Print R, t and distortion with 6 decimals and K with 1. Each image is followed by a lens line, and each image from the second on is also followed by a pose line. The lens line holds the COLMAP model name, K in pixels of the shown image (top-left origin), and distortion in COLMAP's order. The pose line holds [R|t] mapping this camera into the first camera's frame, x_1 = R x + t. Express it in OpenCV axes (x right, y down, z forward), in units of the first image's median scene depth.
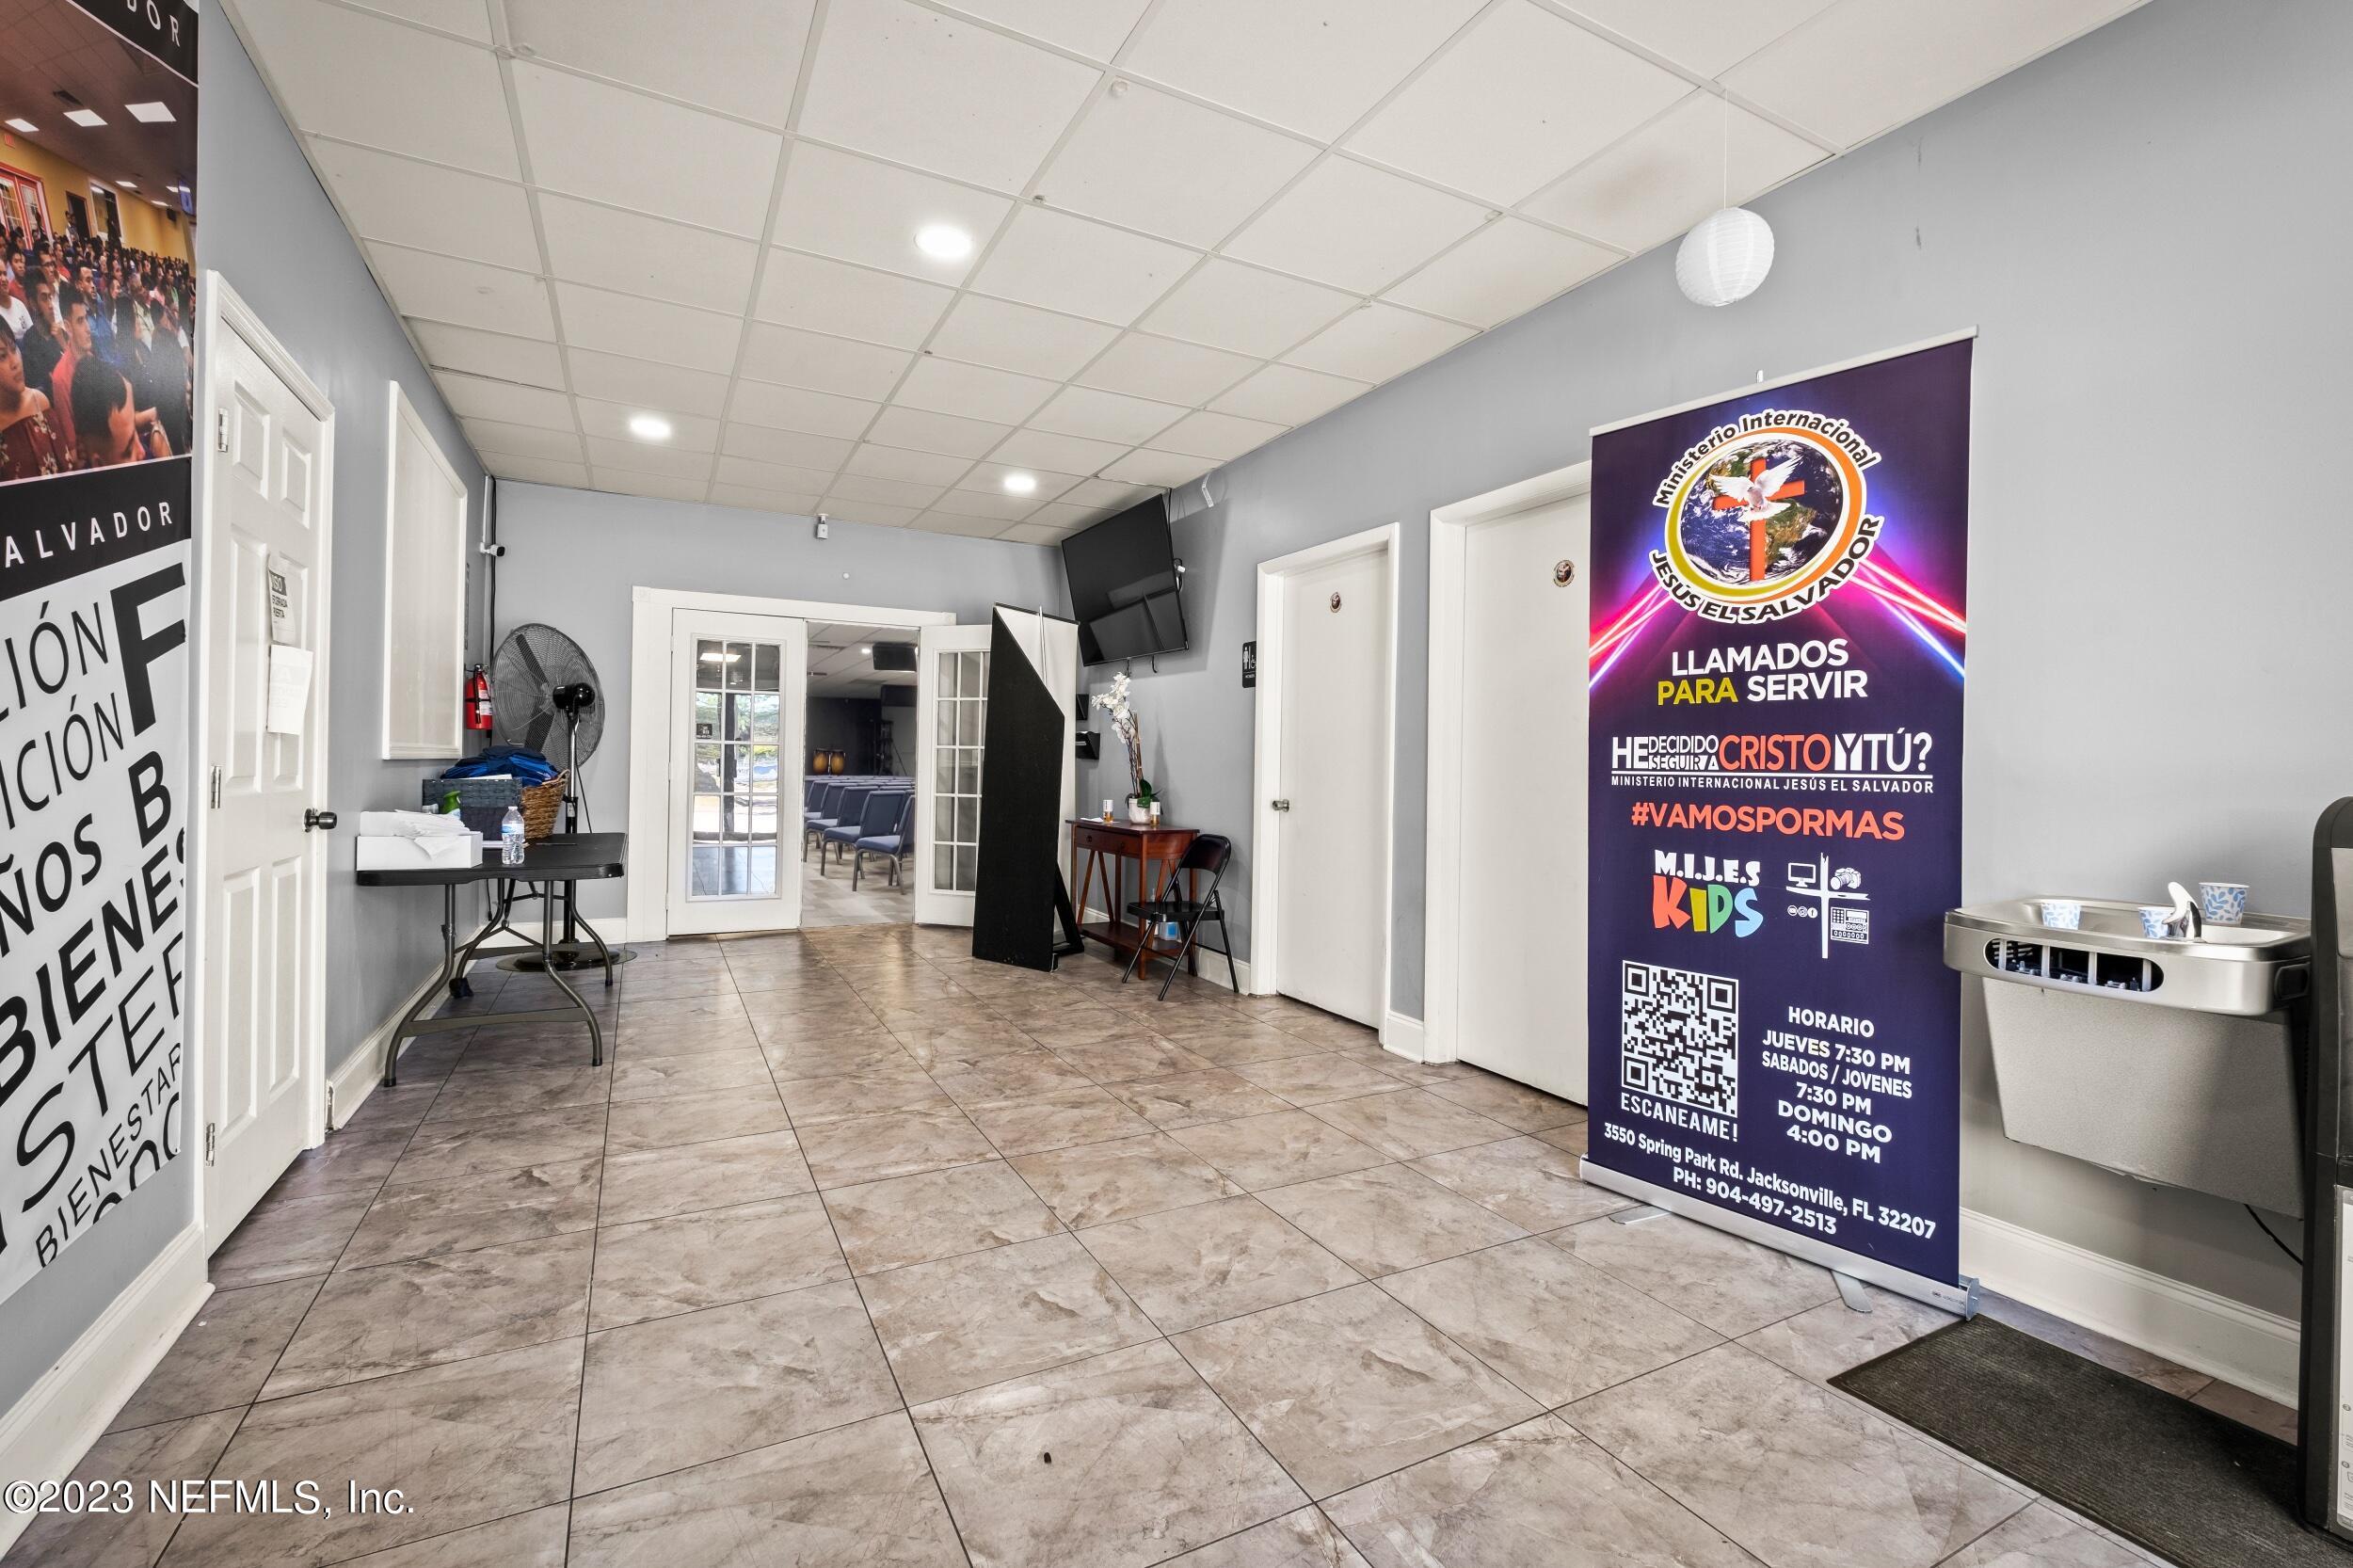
lens RADIAL K [[1025.4, 0, 1179.5], [0, 1025.4, 768.2], [0, 0, 1]] dist [0.002979, -0.003962]
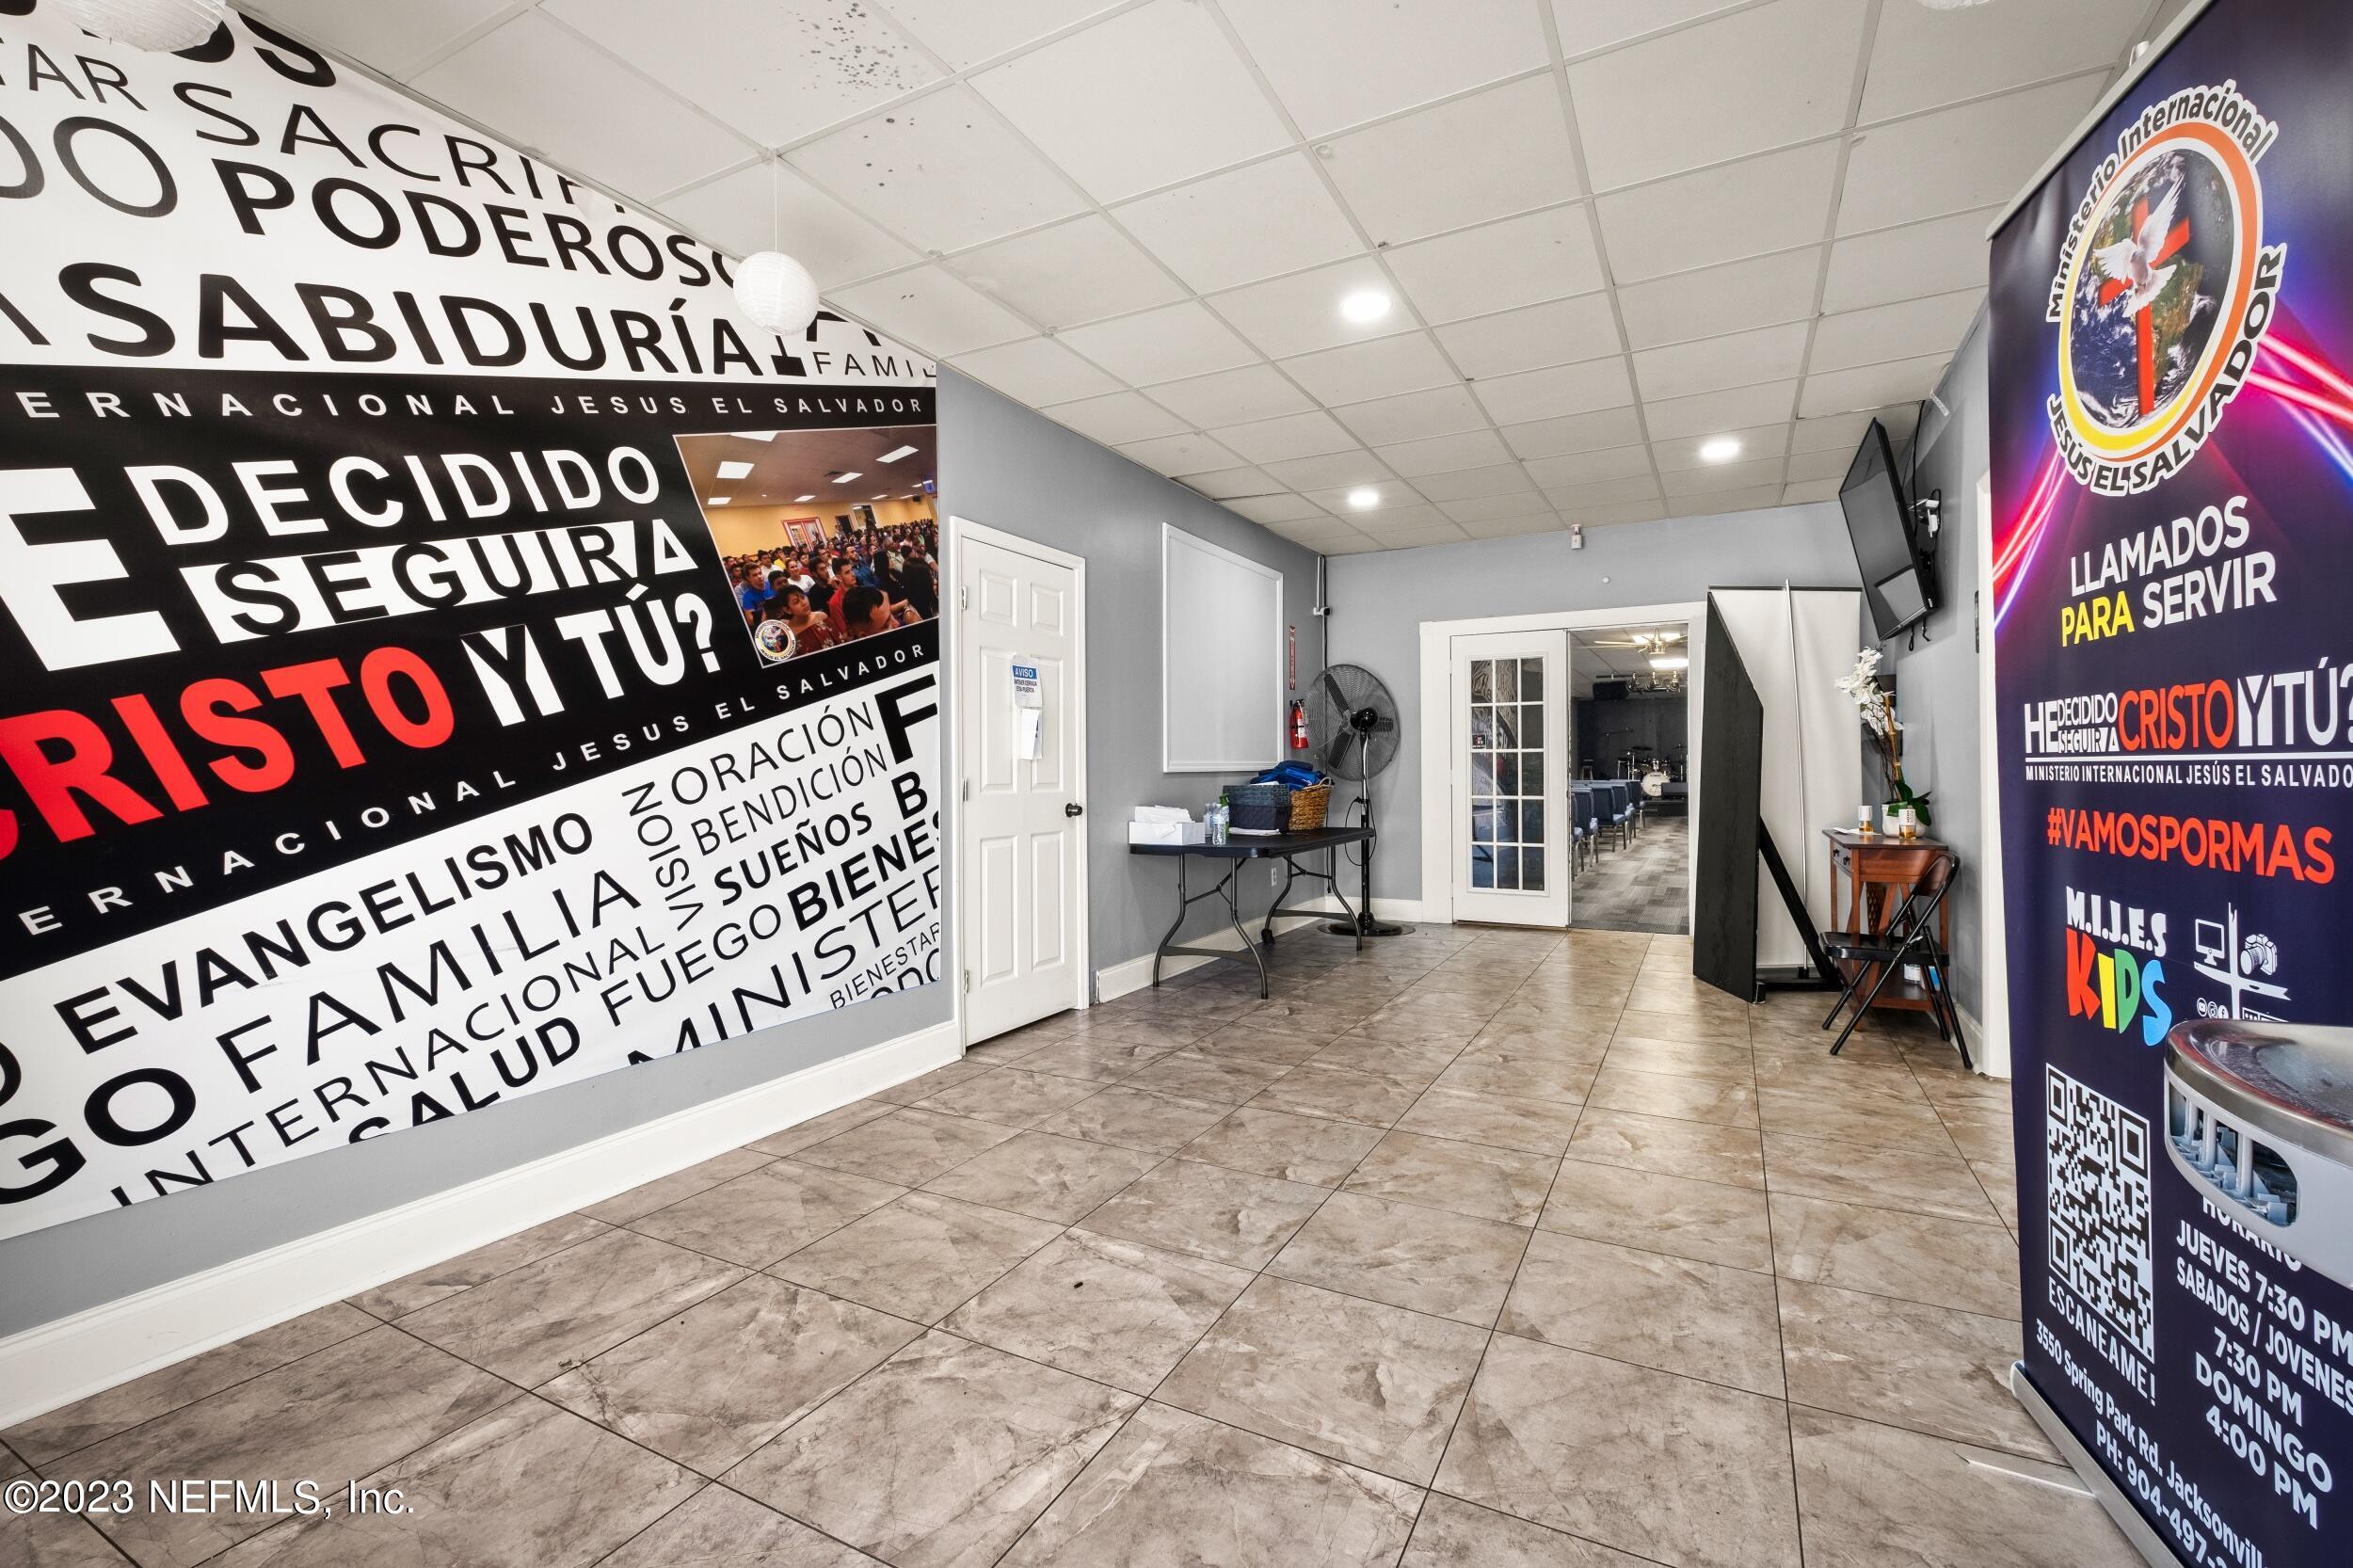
lens RADIAL K [[1025.4, 0, 1174.2], [0, 1025.4, 767.0], [0, 0, 1]] dist [0.002979, -0.003962]
pose [[0.558764, -0.022150, -0.829031, 0.723410], [0.015881, 0.999746, -0.016007, 0.011560], [0.829174, -0.004221, 0.558974, 0.240253]]
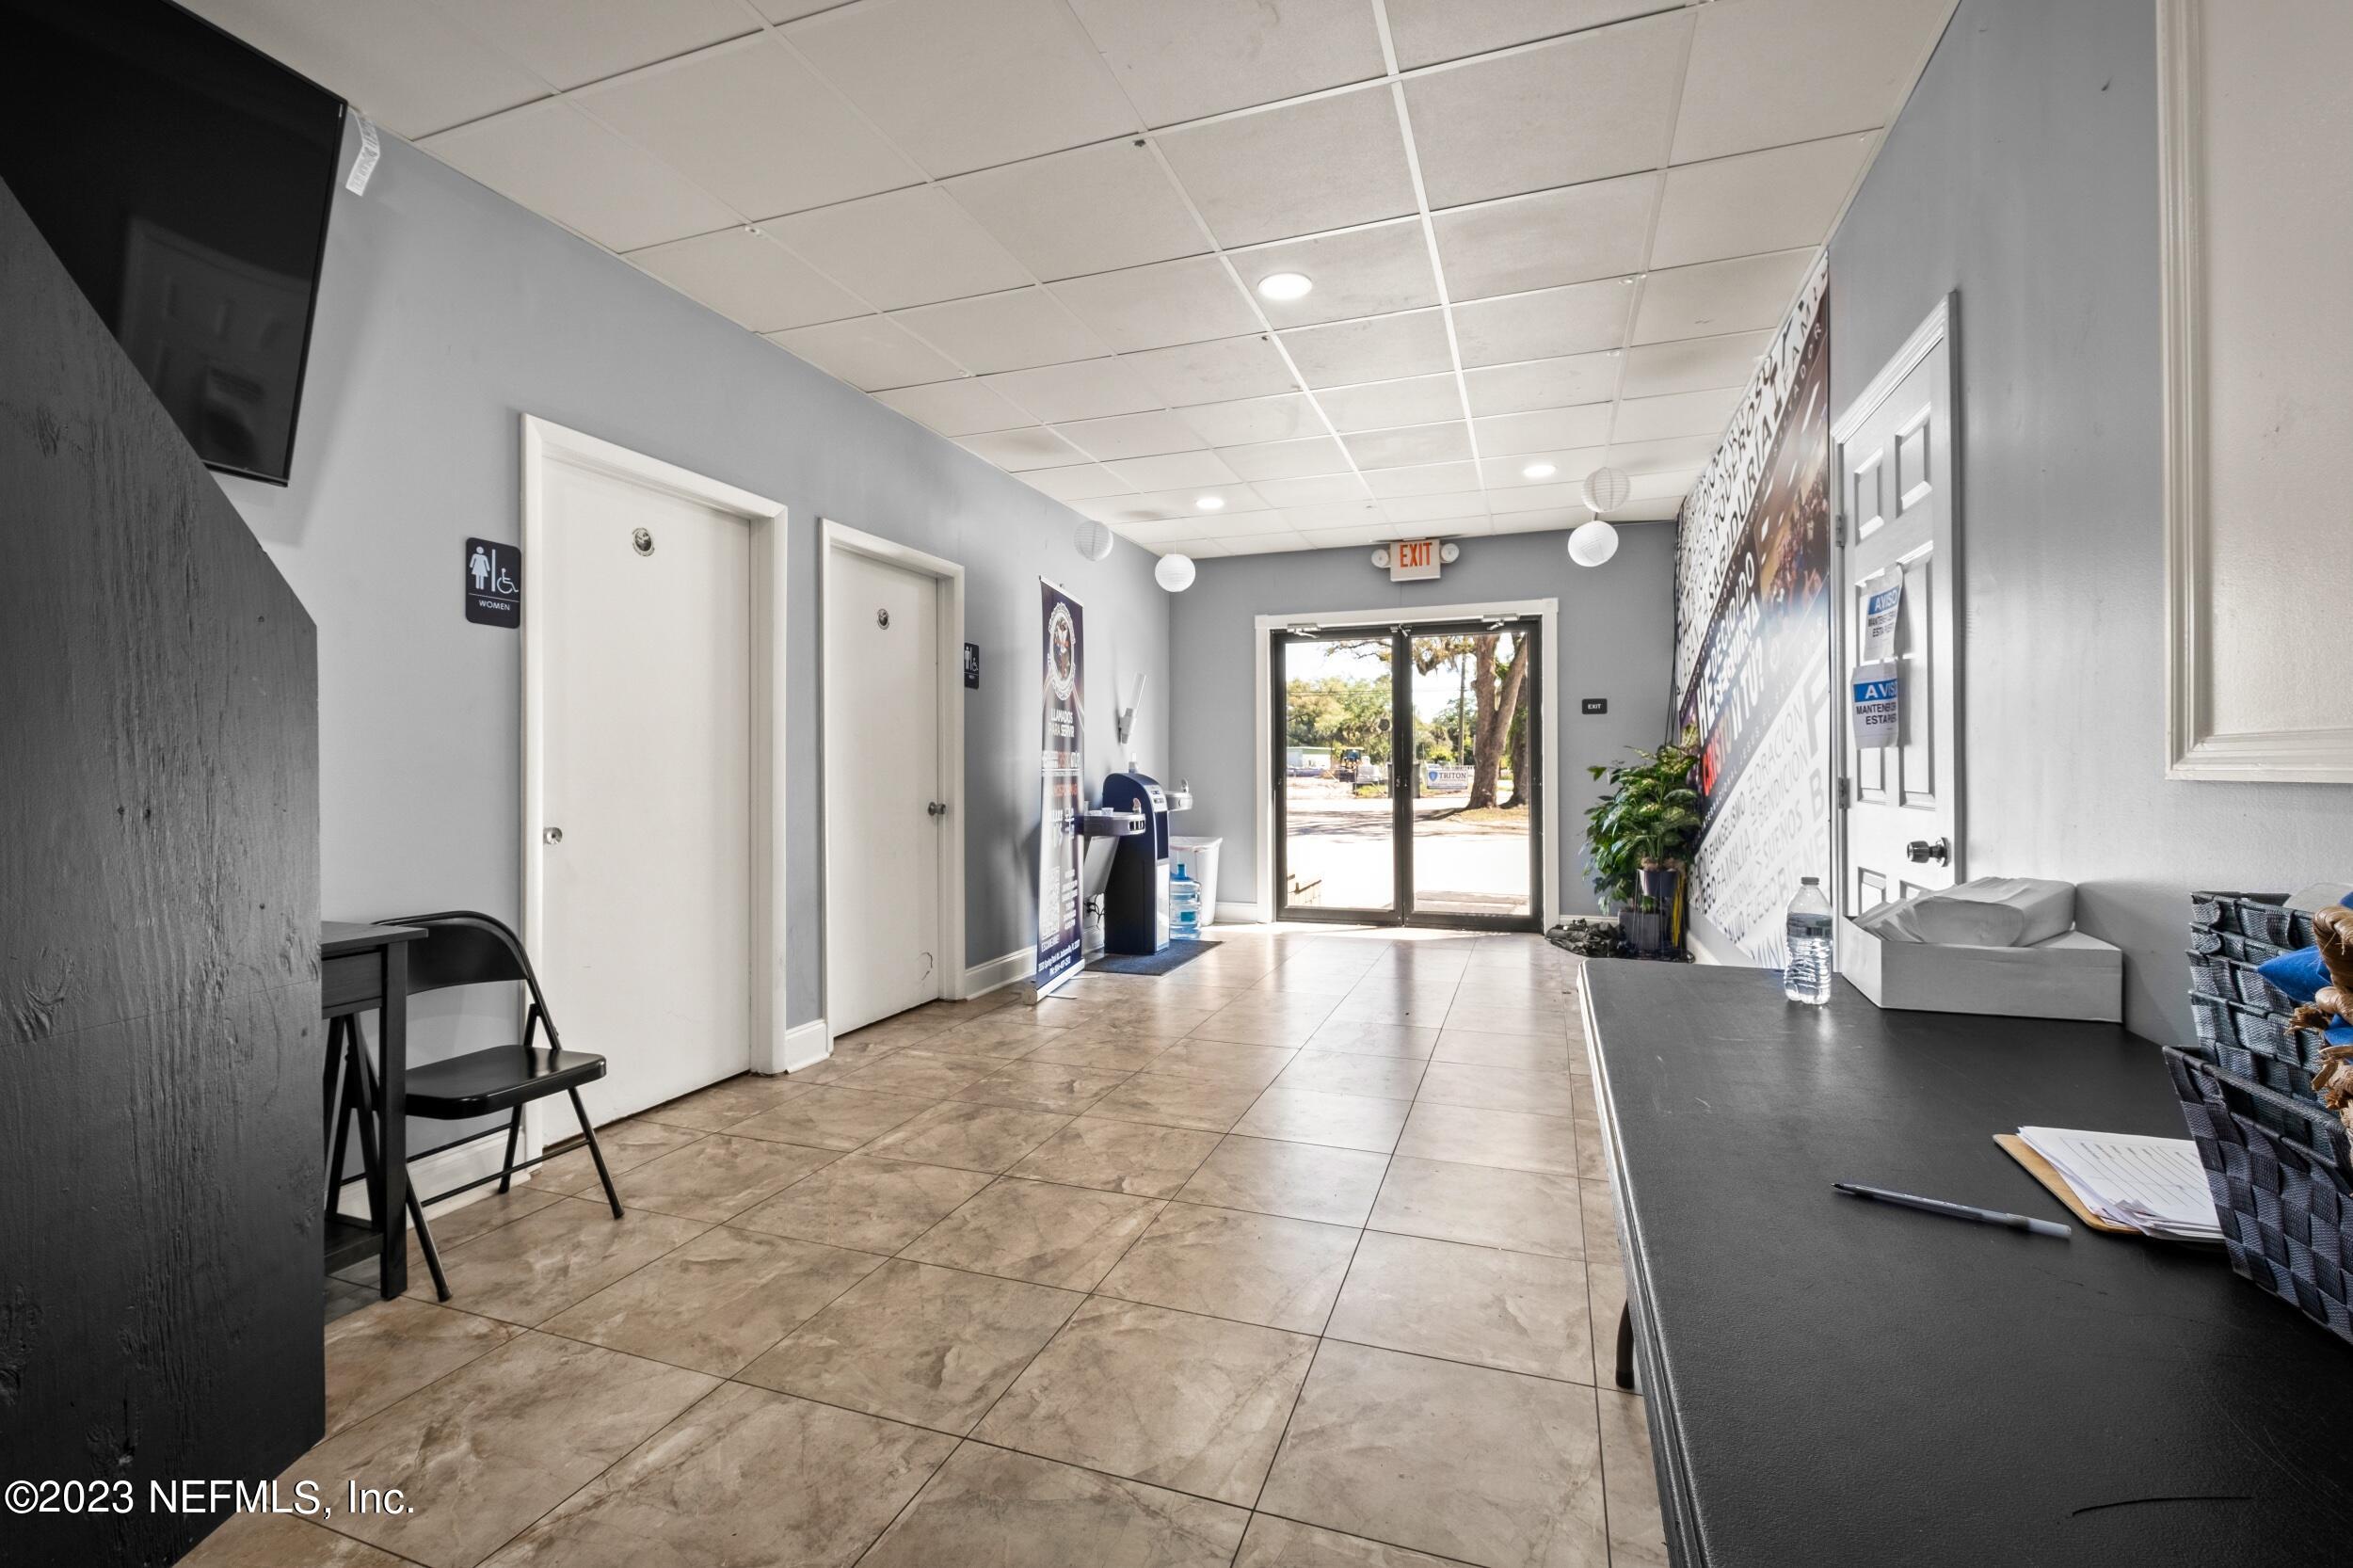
lens RADIAL K [[1025.4, 0, 1182.0], [0, 1025.4, 769.7], [0, 0, 1]] dist [0.002979, -0.003962]
pose [[-0.680061, -0.013150, 0.733038, -1.188091], [-0.002662, 0.999877, 0.015468, -0.025318], [-0.733151, 0.008568, -0.680012, 2.268343]]
